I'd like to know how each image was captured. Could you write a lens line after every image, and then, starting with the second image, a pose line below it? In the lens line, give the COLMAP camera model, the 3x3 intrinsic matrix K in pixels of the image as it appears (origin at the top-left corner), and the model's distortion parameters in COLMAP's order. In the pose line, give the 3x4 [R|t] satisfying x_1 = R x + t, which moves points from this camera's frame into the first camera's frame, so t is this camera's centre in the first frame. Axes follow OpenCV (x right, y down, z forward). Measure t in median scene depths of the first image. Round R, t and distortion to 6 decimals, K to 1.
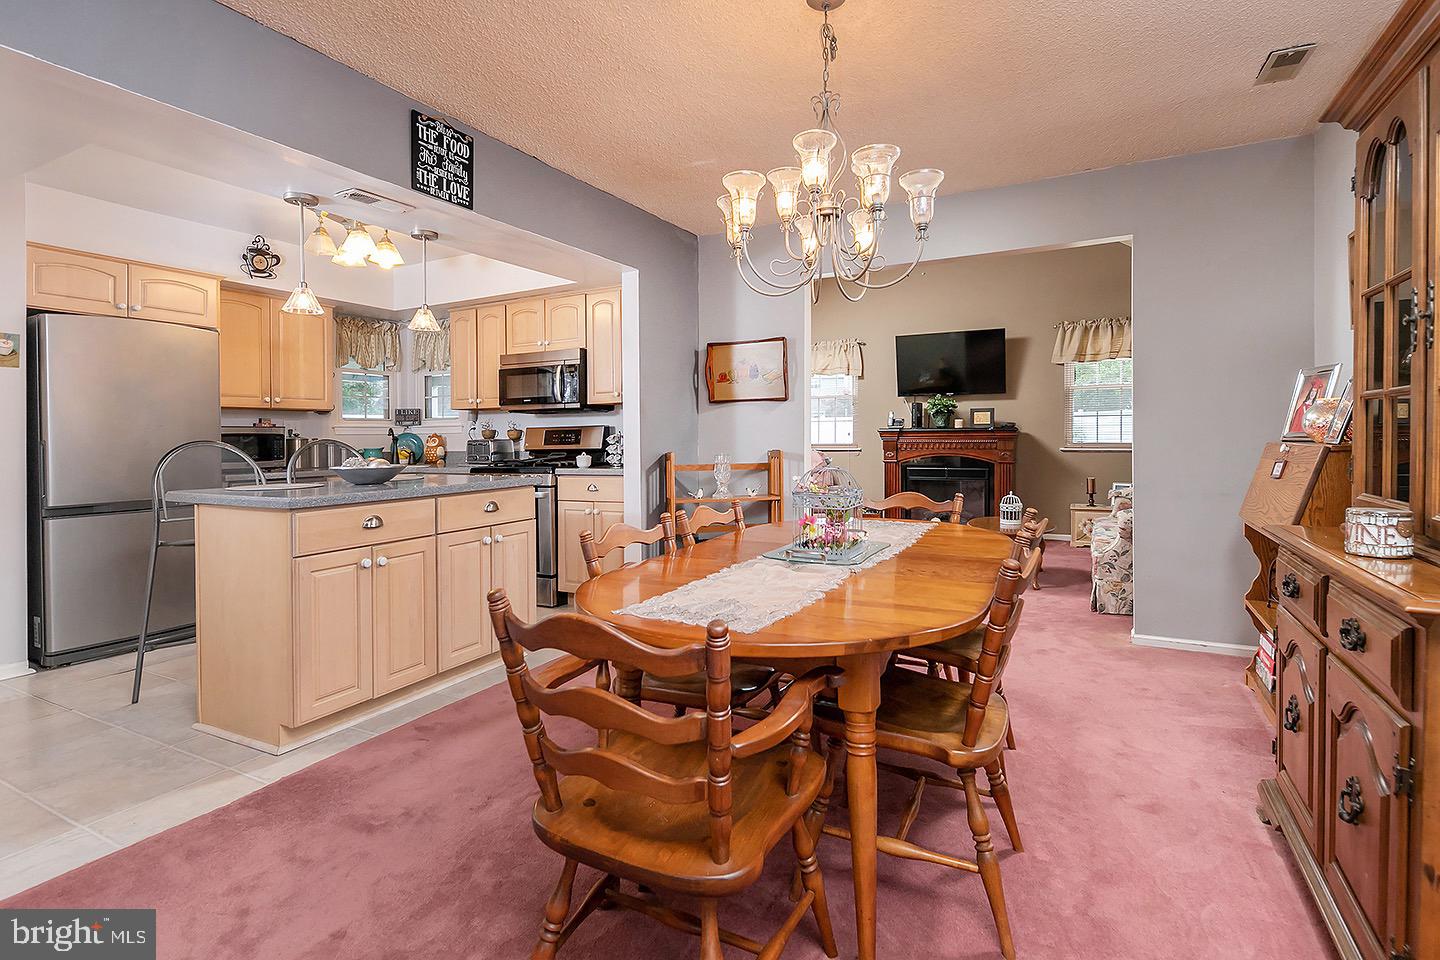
lens RADIAL K [[682.4, 0, 753.4], [0, 682.4, 454.5], [0, 0, 1]] dist [-0.004395, -0.001307]
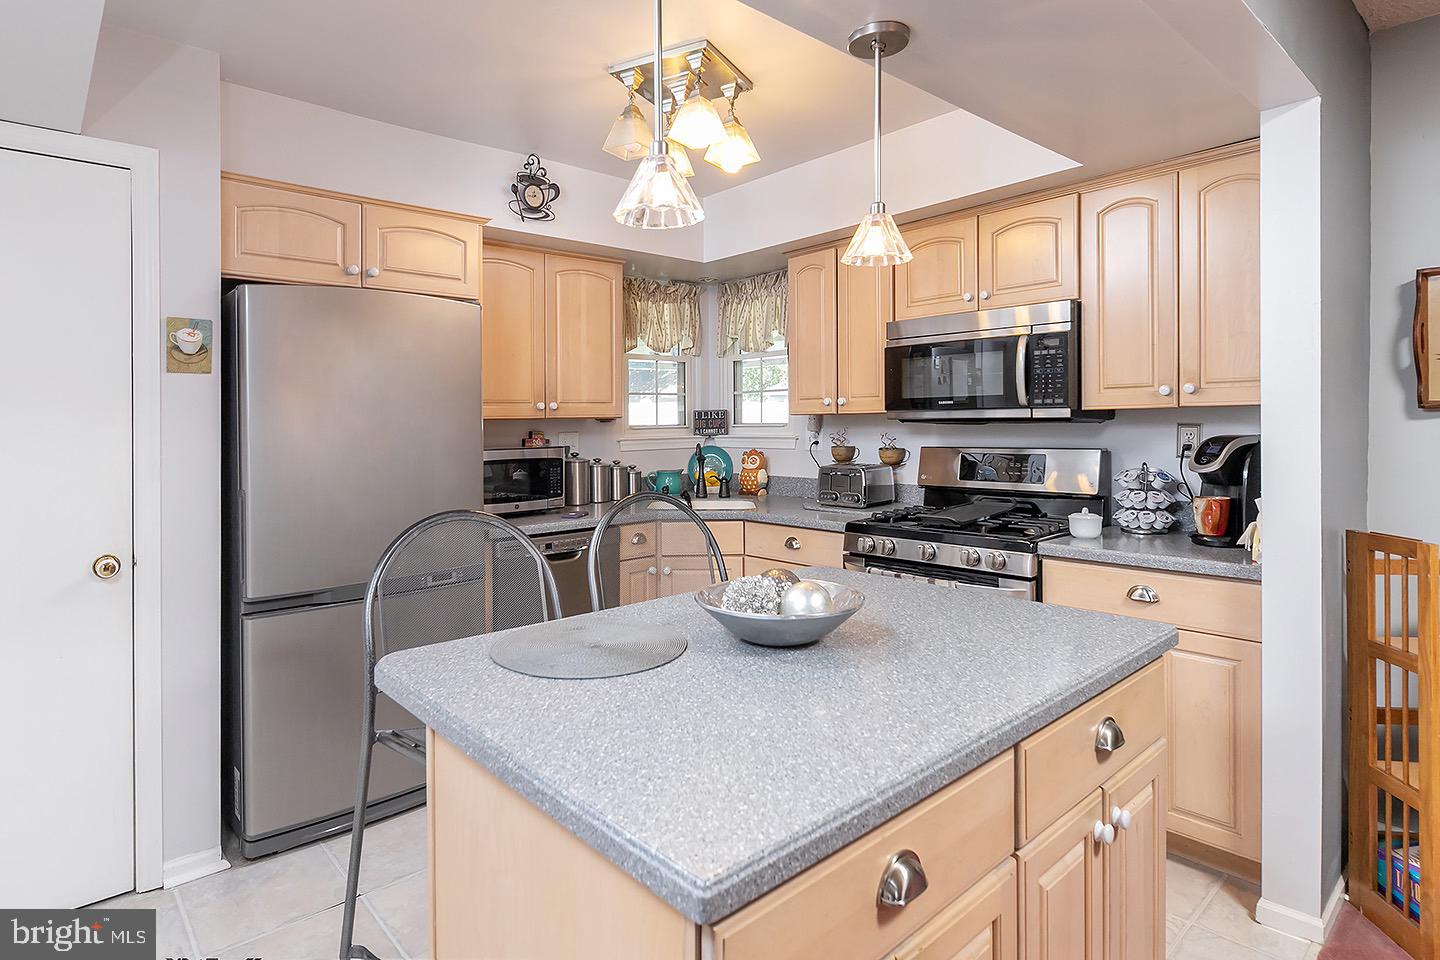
lens RADIAL K [[772.3, 0, 721.1], [0, 772.3, 430.4], [0, 0, 1]] dist [0.002604, 0.000308]
pose [[0.934380, 0.000396, -0.356278, -0.296822], [-0.003546, 0.999960, -0.008190, -0.054178], [0.356261, 0.008916, 0.934344, 0.378676]]
